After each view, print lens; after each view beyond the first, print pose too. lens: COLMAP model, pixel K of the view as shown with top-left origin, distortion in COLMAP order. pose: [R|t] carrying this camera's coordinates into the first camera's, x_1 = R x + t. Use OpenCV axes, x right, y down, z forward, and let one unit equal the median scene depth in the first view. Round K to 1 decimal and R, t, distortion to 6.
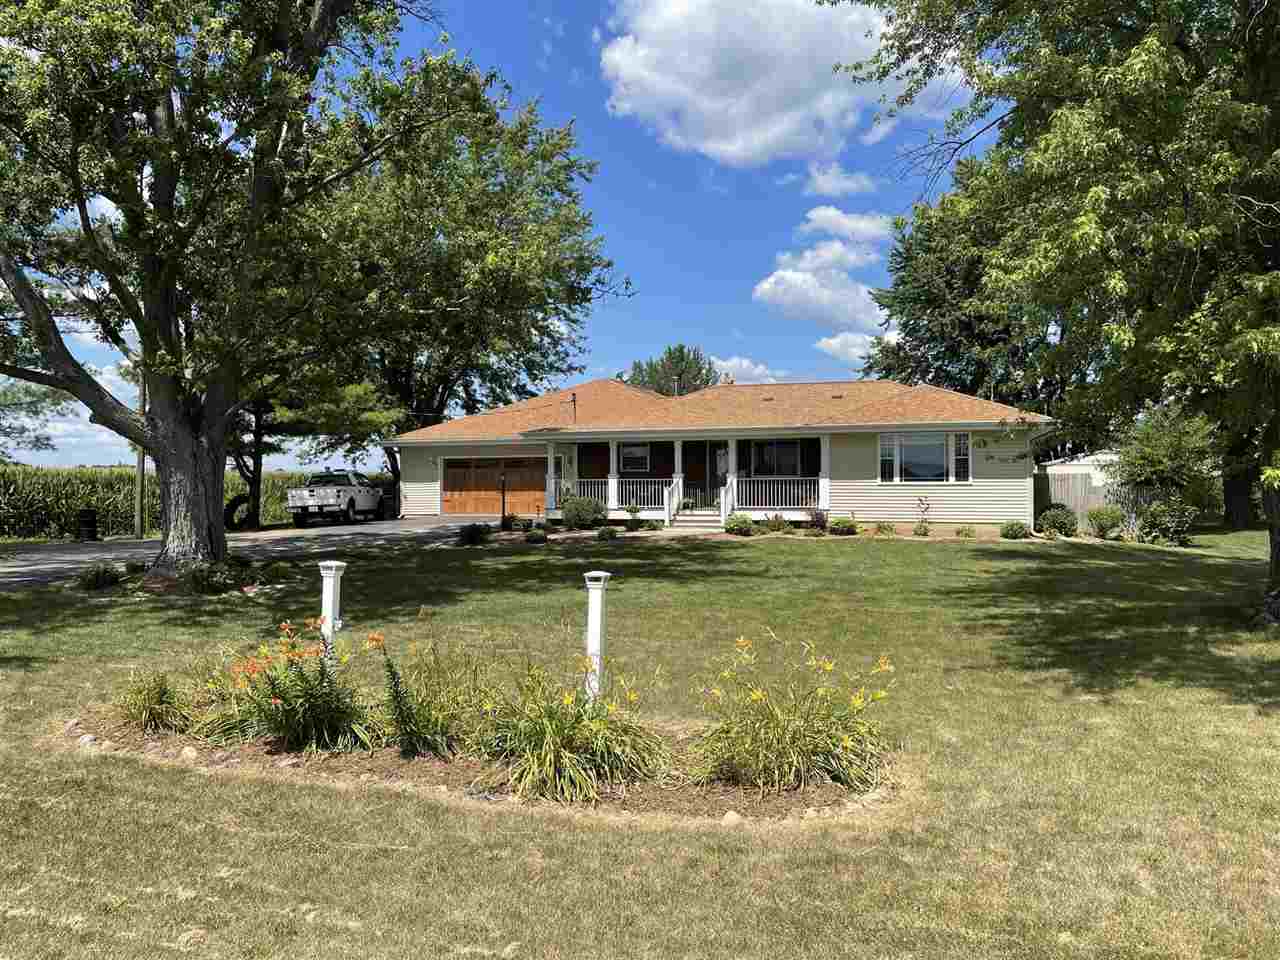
lens RADIAL K [[962.4, 0, 641.8], [0, 962.4, 483.1], [0, 0, 1]] dist [0.078996, -0.093962]
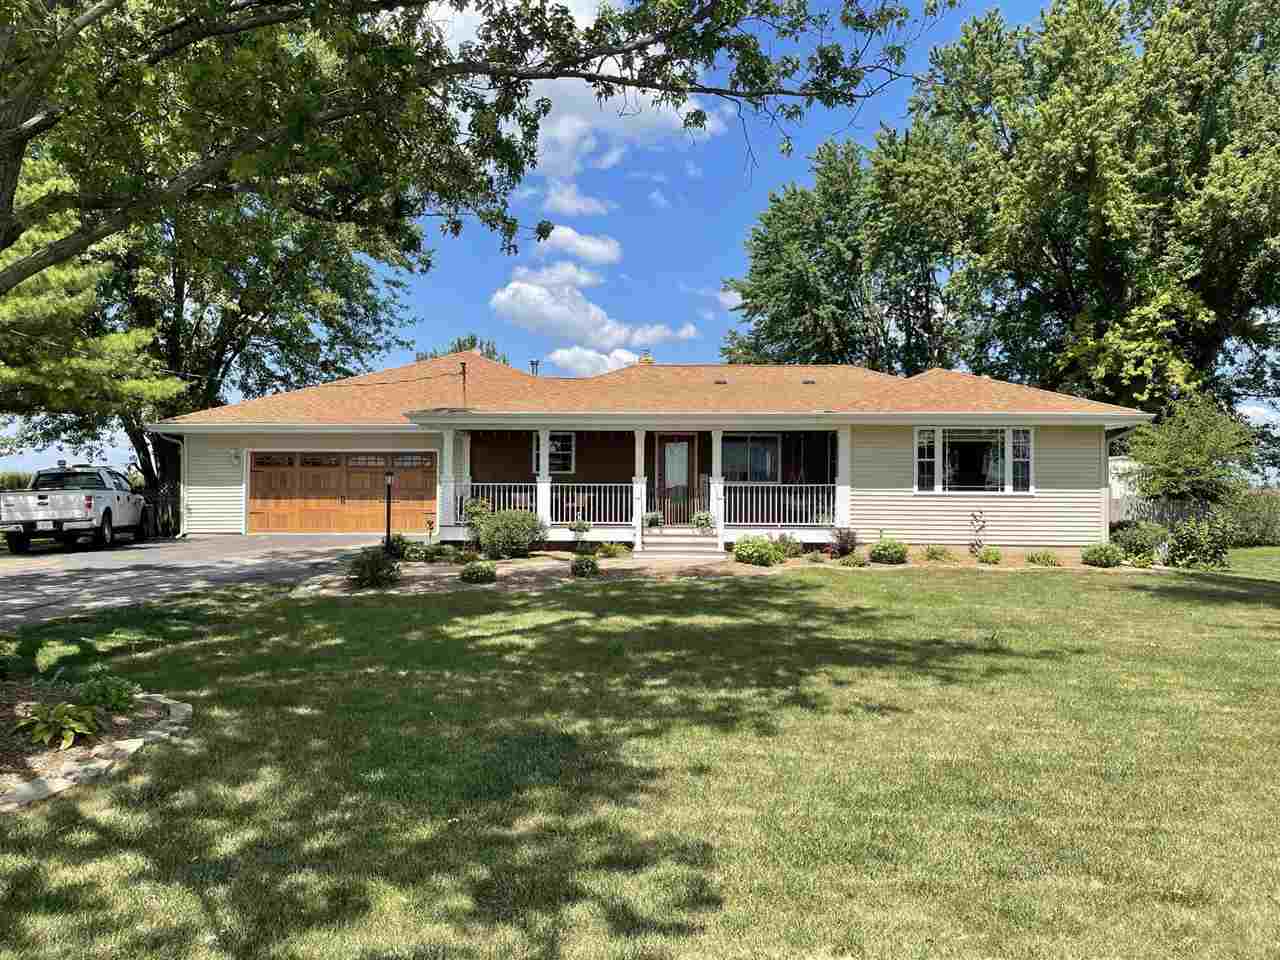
lens RADIAL K [[962.4, 0, 642.7], [0, 962.4, 468.7], [0, 0, 1]] dist [0.078996, -0.093962]
pose [[0.961829, 0.016880, 0.273129, -0.154862], [-0.009748, 0.999576, -0.027446, 0.003803], [-0.273477, 0.023736, 0.961586, 0.311791]]
